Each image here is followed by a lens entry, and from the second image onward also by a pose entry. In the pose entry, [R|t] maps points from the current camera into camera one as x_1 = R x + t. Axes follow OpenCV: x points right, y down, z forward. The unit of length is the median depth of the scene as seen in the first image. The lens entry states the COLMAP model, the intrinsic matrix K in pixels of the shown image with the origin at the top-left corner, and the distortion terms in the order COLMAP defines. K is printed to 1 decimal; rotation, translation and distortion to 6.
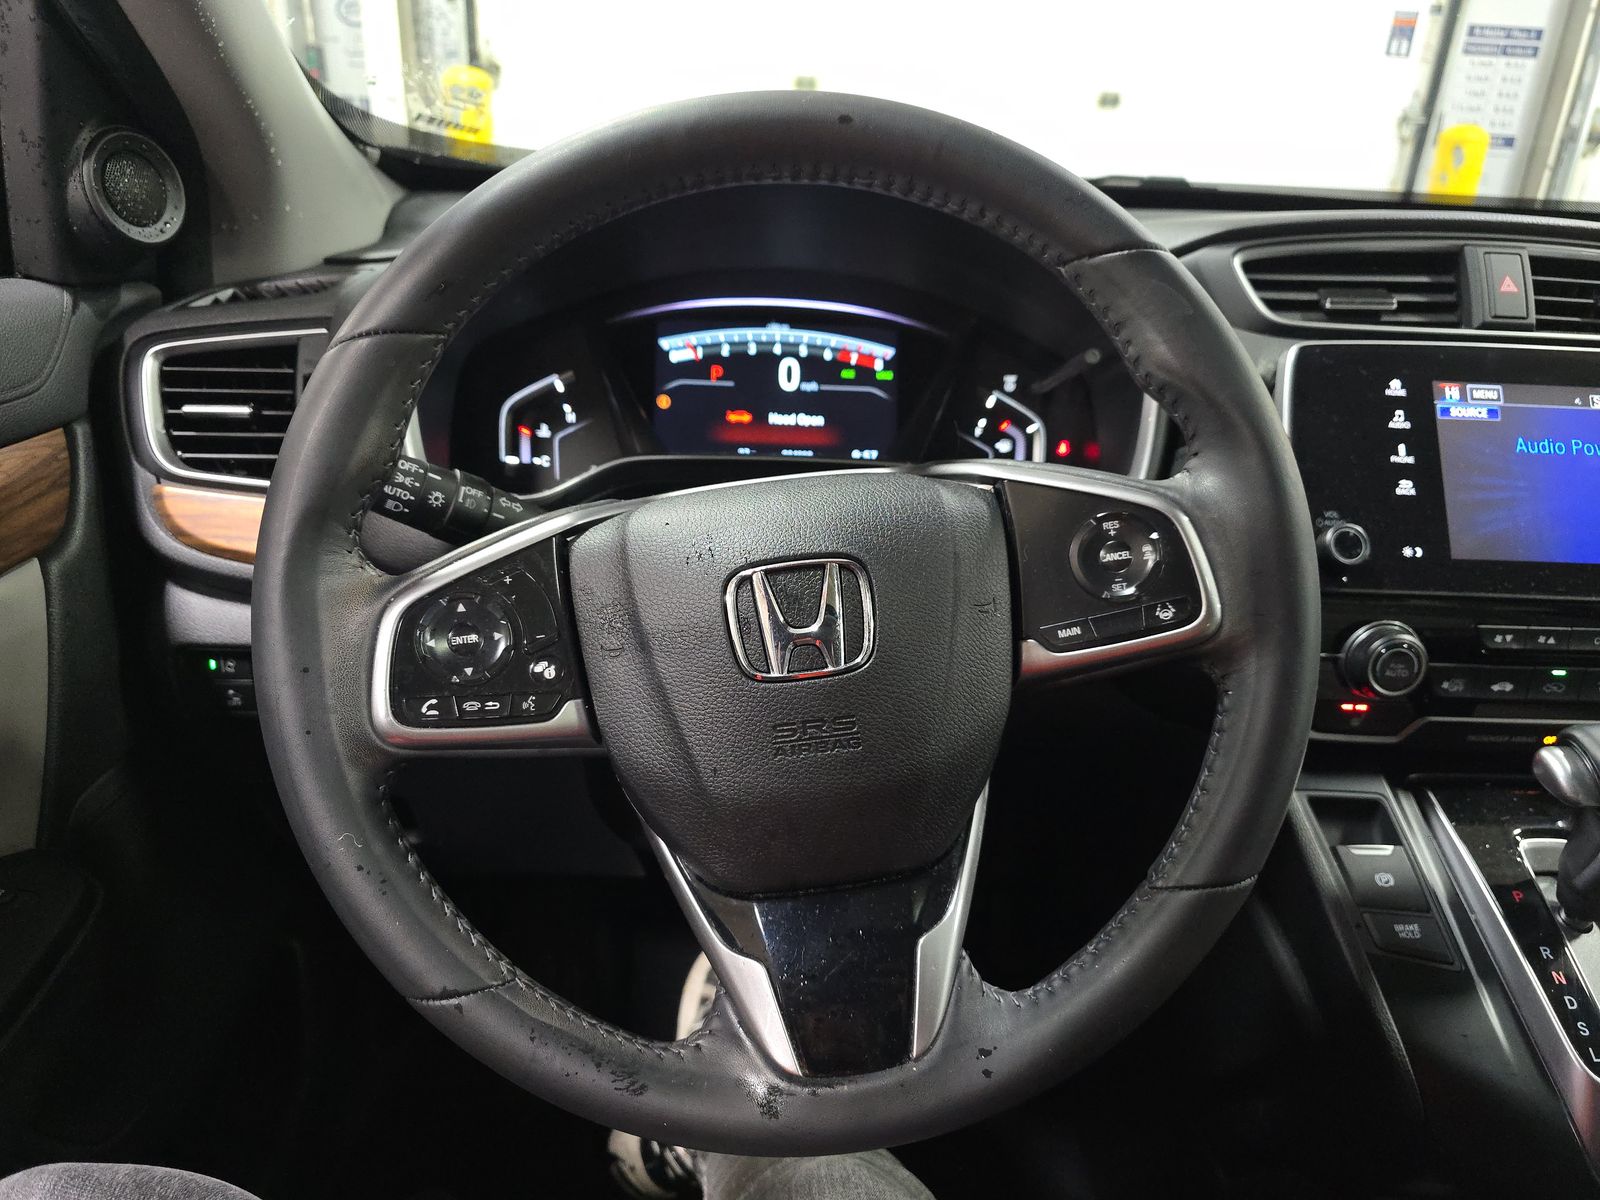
lens RADIAL K [[1075.3, 0, 798.0], [0, 1075.3, 598.3], [0, 0, 1]] dist [0.065588, -0.063373]
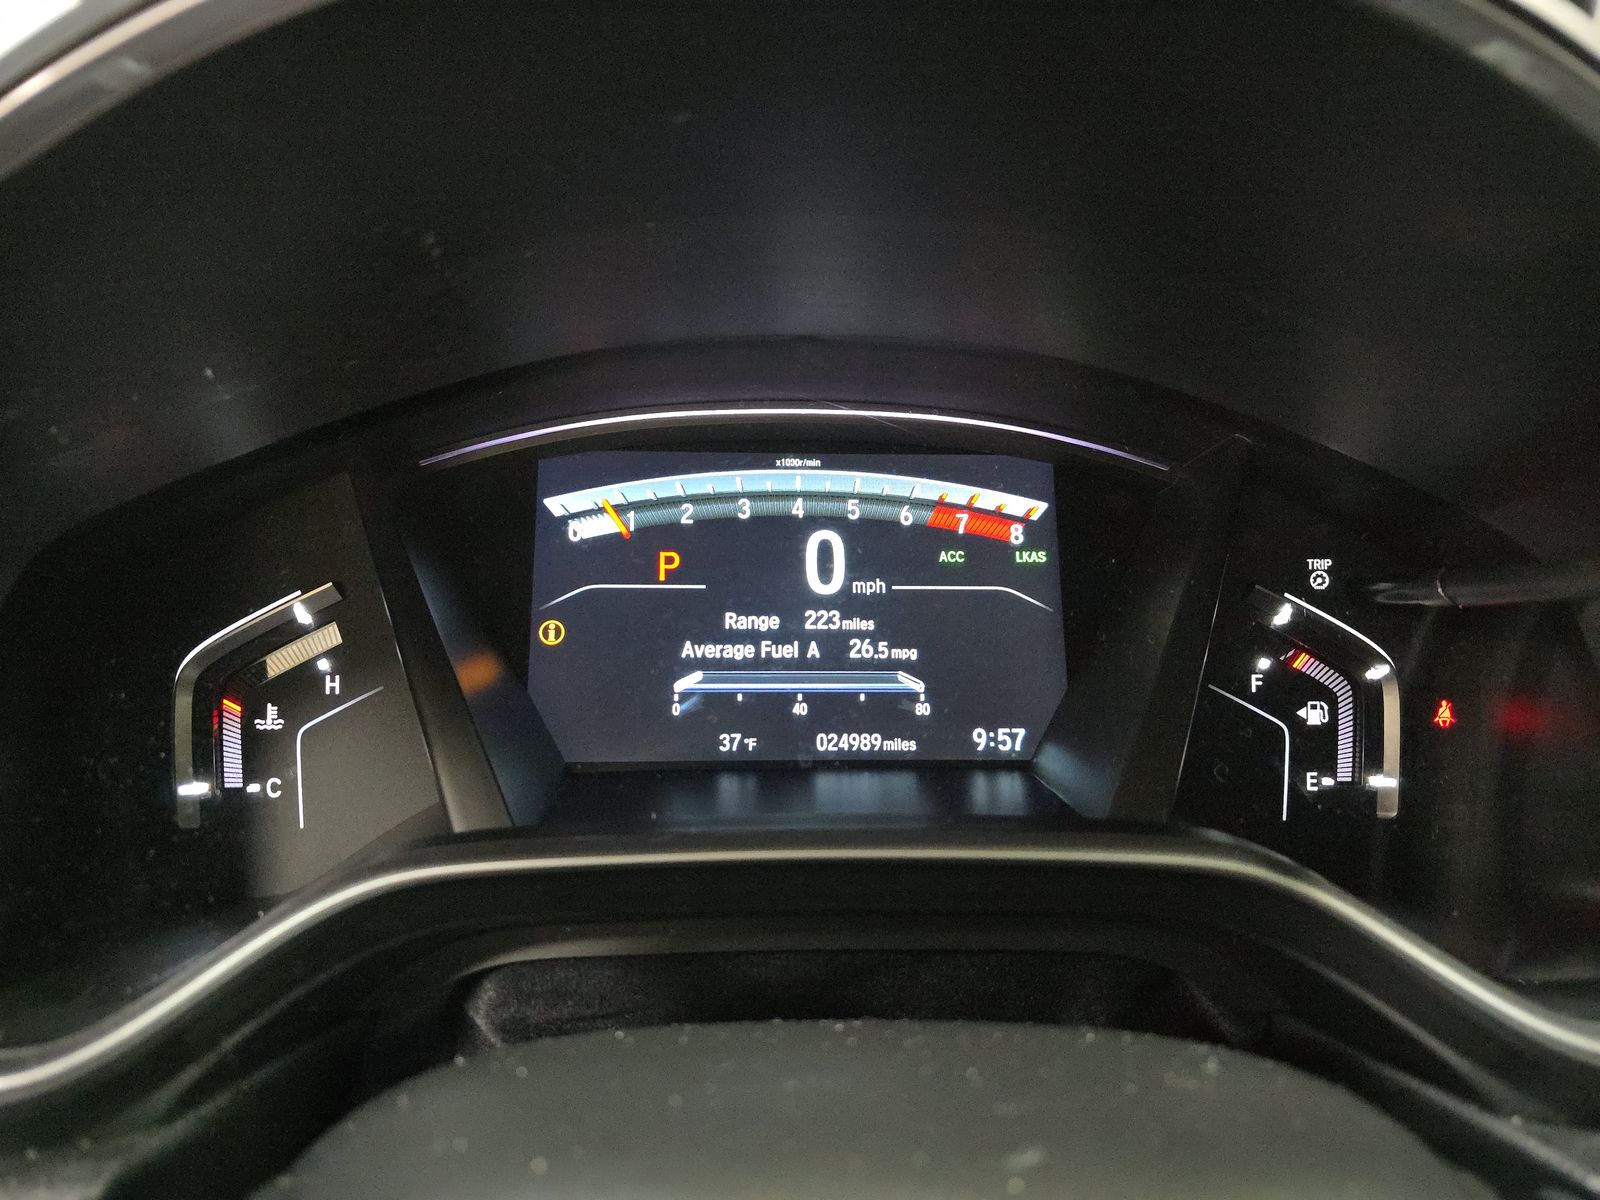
lens RADIAL K [[1075.3, 0, 798.0], [0, 1075.3, 598.3], [0, 0, 1]] dist [0.065588, -0.063373]
pose [[0.999598, -0.027446, -0.007160, -0.019599], [0.026979, 0.997909, -0.058733, -0.191732], [0.008757, 0.058516, 0.998248, 0.625730]]
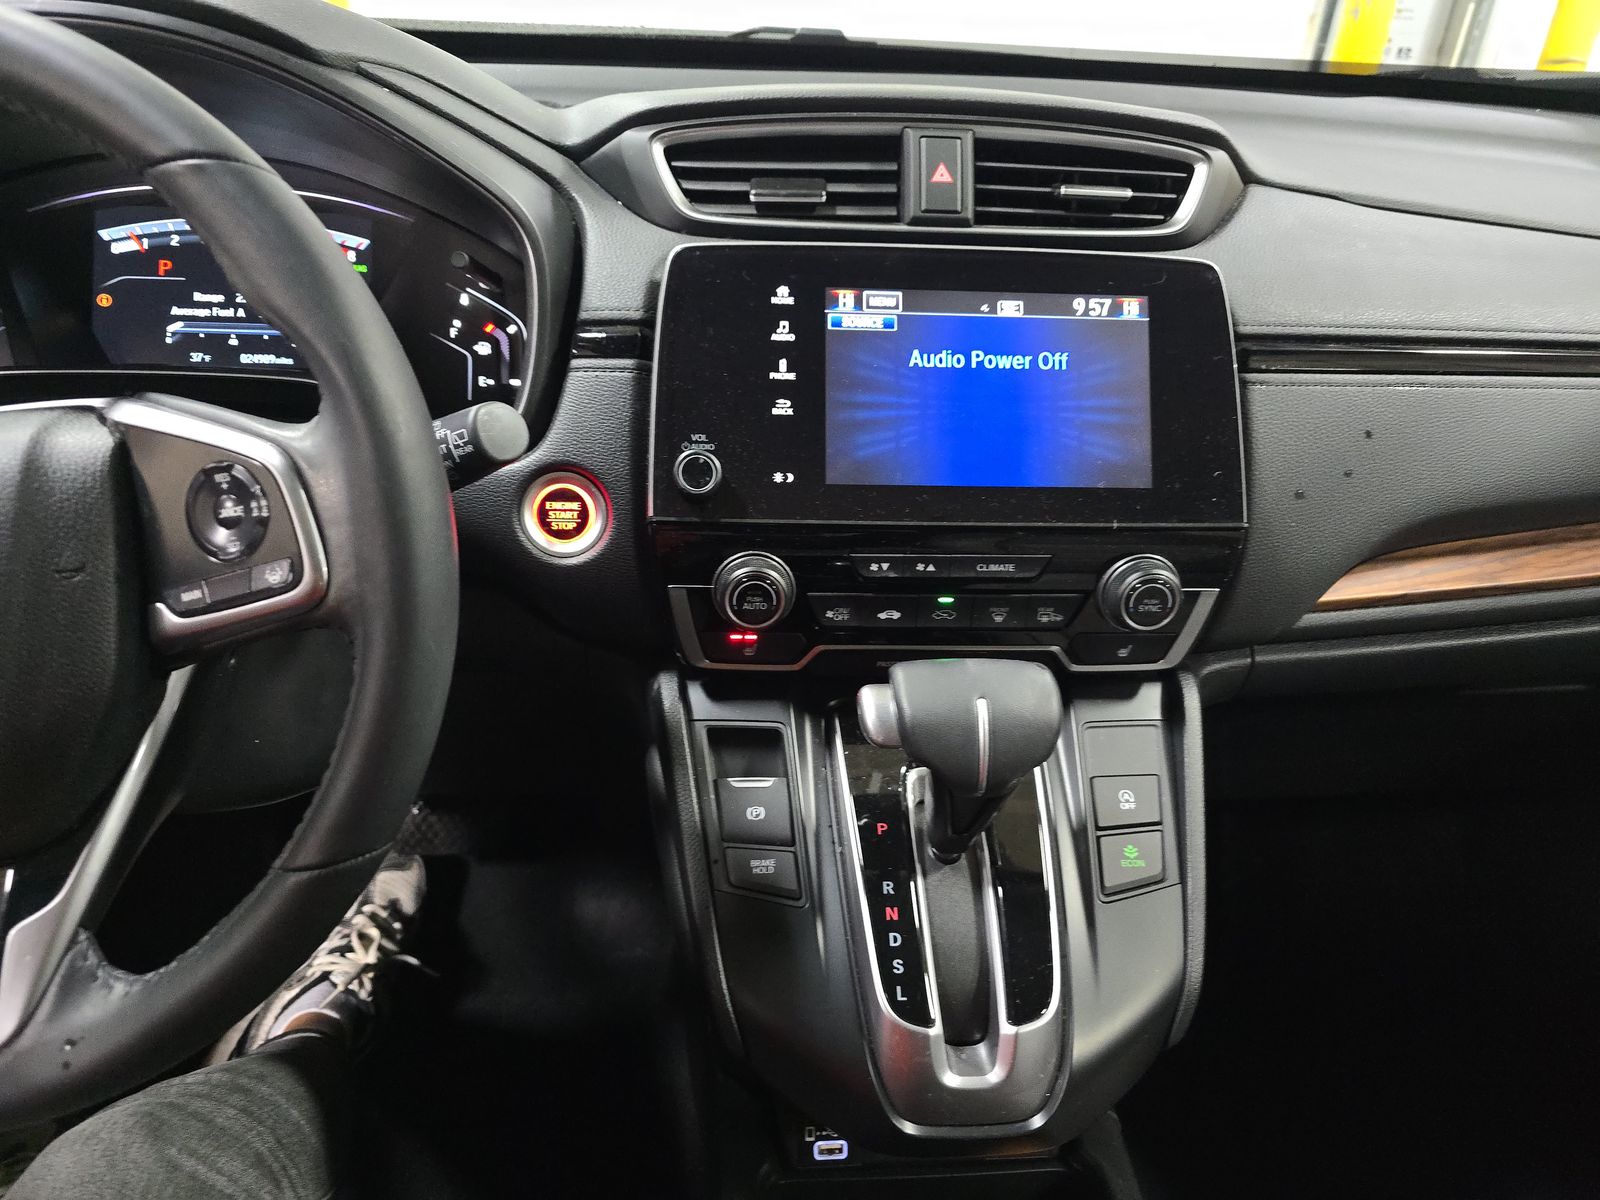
lens RADIAL K [[1062.3, 0, 800.1], [0, 1062.3, 590.8], [0, 0, 1]] dist [0.066404, -0.066221]
pose [[0.999841, -0.013121, 0.012067, 0.512075], [0.011476, 0.991767, 0.127537, -0.056190], [-0.013642, -0.127379, 0.991760, 0.067639]]
